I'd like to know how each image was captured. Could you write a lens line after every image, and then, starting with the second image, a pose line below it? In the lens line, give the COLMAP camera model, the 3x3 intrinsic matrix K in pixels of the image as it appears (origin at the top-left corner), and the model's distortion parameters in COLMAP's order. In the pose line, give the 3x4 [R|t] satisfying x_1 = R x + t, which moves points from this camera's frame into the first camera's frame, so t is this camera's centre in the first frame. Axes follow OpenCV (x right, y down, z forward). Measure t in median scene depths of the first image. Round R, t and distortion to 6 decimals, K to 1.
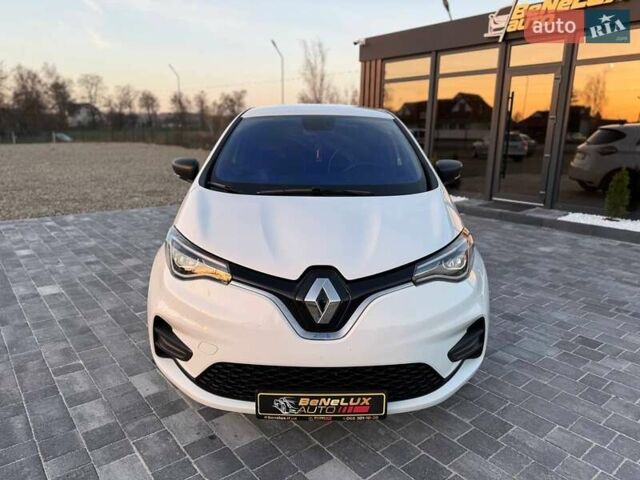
lens RADIAL K [[455.5, 0, 317.9], [0, 455.5, 239.9], [0, 0, 1]] dist [0.006603, -0.003869]
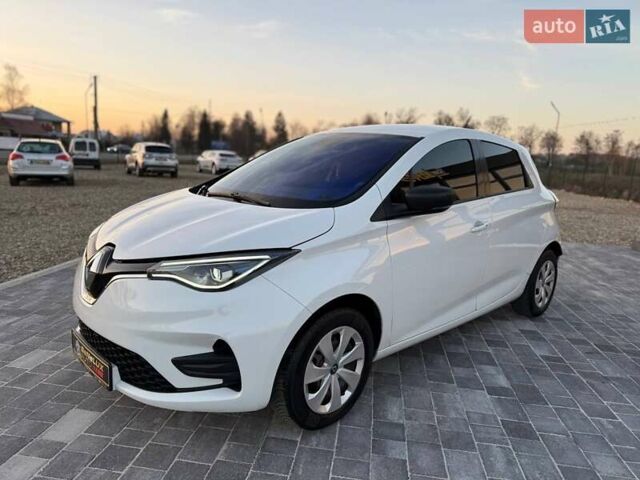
lens RADIAL K [[455.3, 0, 316.3], [0, 455.3, 240.6], [0, 0, 1]] dist [0.006802, -0.005818]
pose [[0.681267, 0.158049, -0.714770, 0.412090], [-0.215747, 0.976395, 0.010265, -0.026520], [0.699520, 0.147216, 0.699284, 0.180984]]
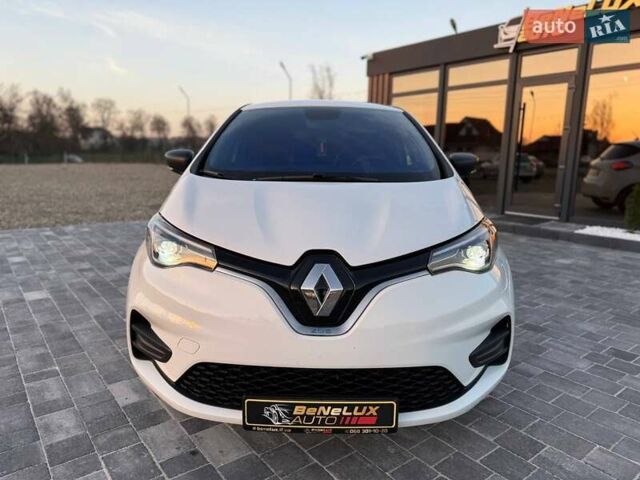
lens RADIAL K [[455.3, 0, 316.3], [0, 455.3, 240.6], [0, 0, 1]] dist [0.006802, -0.005818]
pose [[0.999793, 0.006961, -0.019104, 0.004871], [-0.007885, 0.998782, -0.048714, 0.027307], [0.018742, 0.048855, 0.998630, 0.047156]]
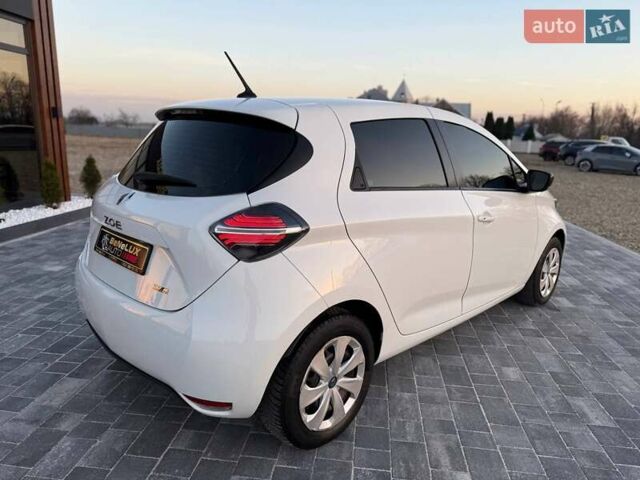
lens RADIAL K [[455.0, 0, 319.3], [0, 455.0, 242.9], [0, 0, 1]] dist [0.008835, -0.007930]
pose [[-0.696245, -0.203615, 0.688320, -0.383465], [0.127401, 0.908646, 0.397658, -0.283244], [-0.706408, 0.364560, -0.606699, 1.143864]]
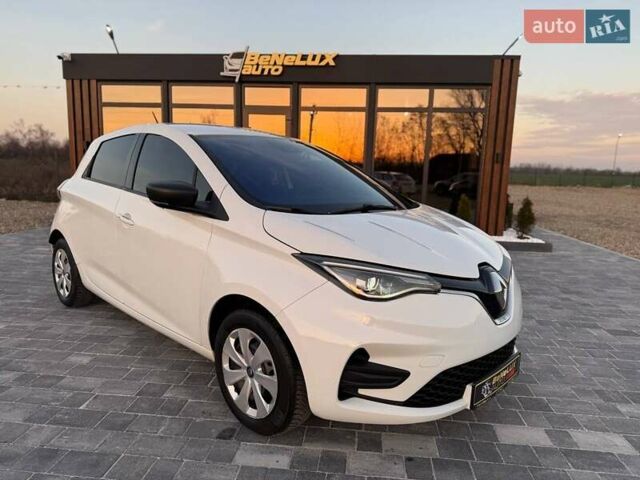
lens RADIAL K [[455.0, 0, 319.3], [0, 455.0, 242.9], [0, 0, 1]] dist [0.008835, -0.007930]
pose [[0.704603, -0.103792, 0.701970, -0.378141], [0.147826, 0.989011, -0.002147, -0.018357], [-0.694033, 0.105282, 0.712203, 0.149556]]
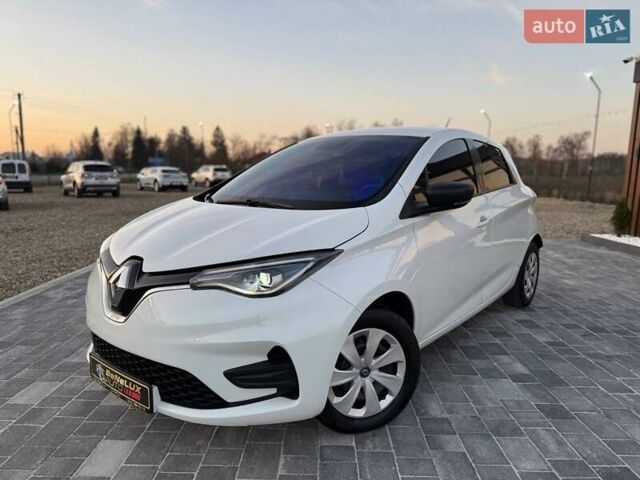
lens RADIAL K [[458.1, 0, 318.7], [0, 458.1, 238.9], [0, 0, 1]] dist [-0.002704, 0.003954]
pose [[0.773818, 0.092650, -0.626595, 0.351077], [-0.153985, 0.987084, -0.044211, -0.001071], [0.614406, 0.130697, 0.778090, 0.131902]]
